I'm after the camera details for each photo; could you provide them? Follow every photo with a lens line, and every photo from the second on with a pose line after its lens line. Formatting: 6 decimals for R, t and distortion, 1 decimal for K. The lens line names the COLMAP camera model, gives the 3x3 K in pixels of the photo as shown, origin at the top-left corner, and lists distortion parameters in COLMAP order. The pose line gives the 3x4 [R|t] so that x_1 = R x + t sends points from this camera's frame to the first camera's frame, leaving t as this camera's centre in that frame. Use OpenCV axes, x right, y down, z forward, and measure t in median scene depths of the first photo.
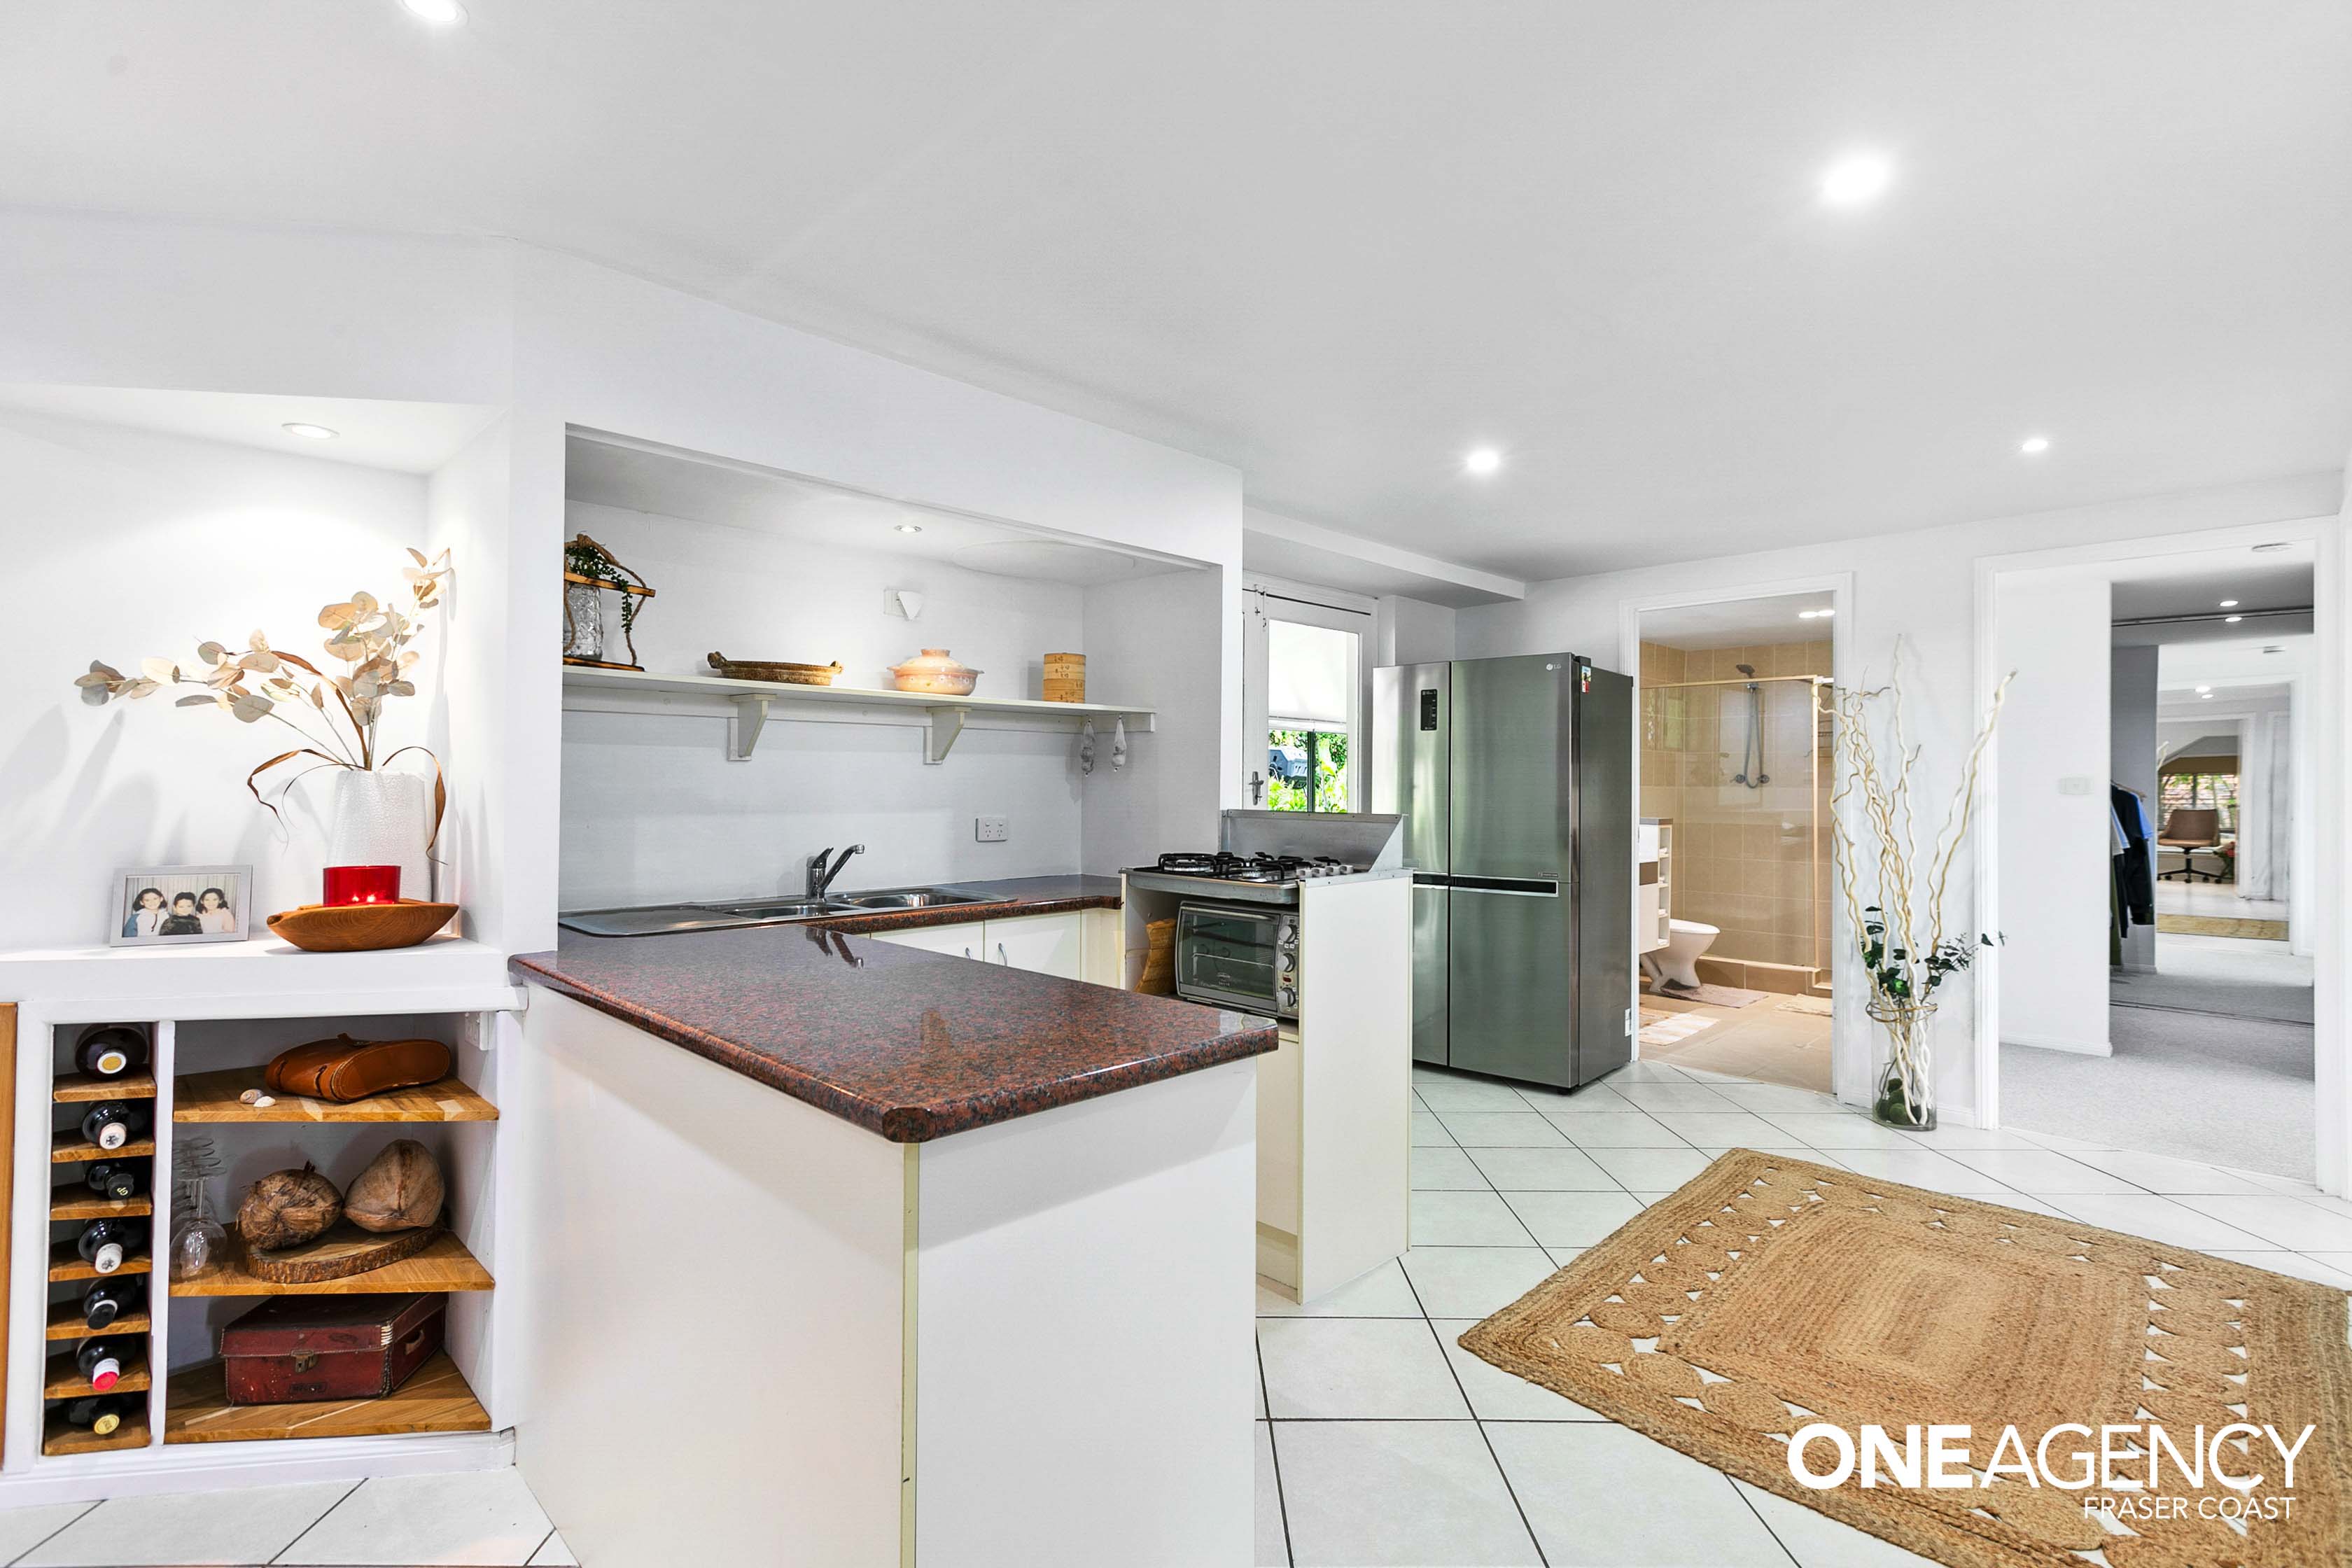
lens RADIAL K [[1070.7, 0, 1190.9], [0, 1070.7, 784.5], [0, 0, 1]] dist [-0.001243, -0.000009]
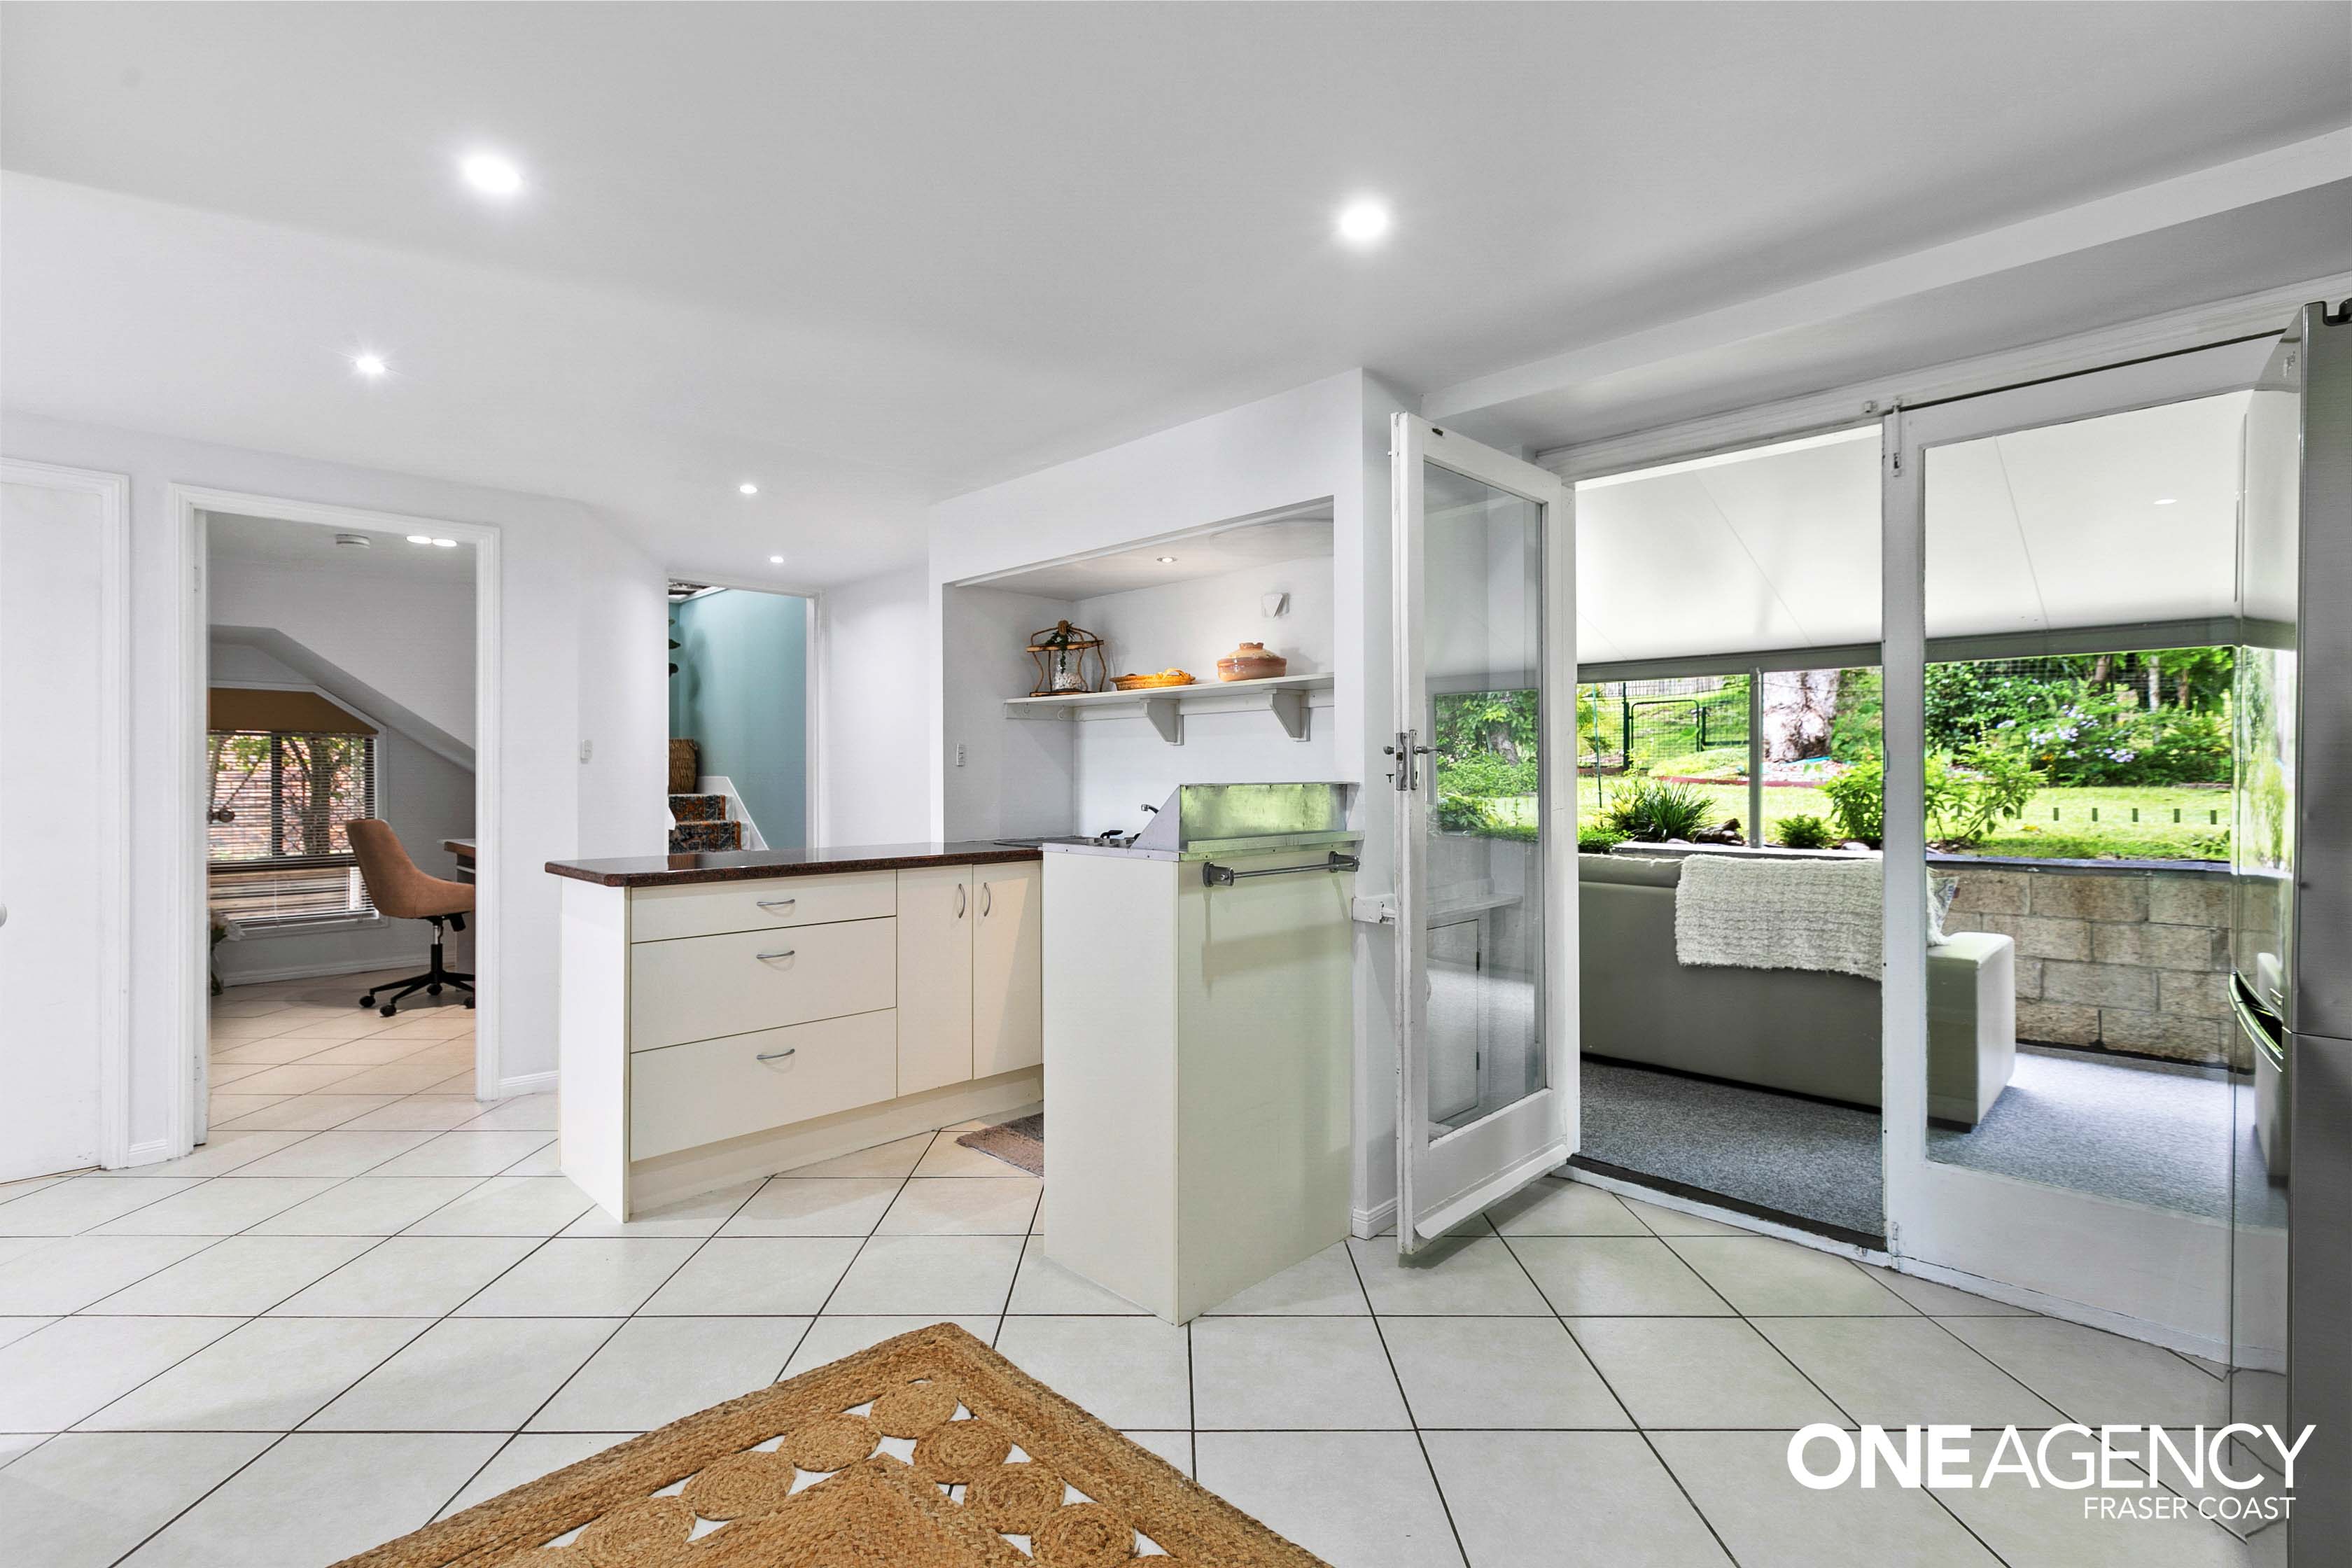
lens RADIAL K [[1070.7, 0, 1191.0], [0, 1070.7, 779.8], [0, 0, 1]] dist [-0.001243, -0.000009]
pose [[0.006712, -0.000734, -0.999977, 1.104865], [0.002097, 0.999998, -0.000720, 0.028939], [0.999975, -0.002093, 0.006714, 1.103458]]
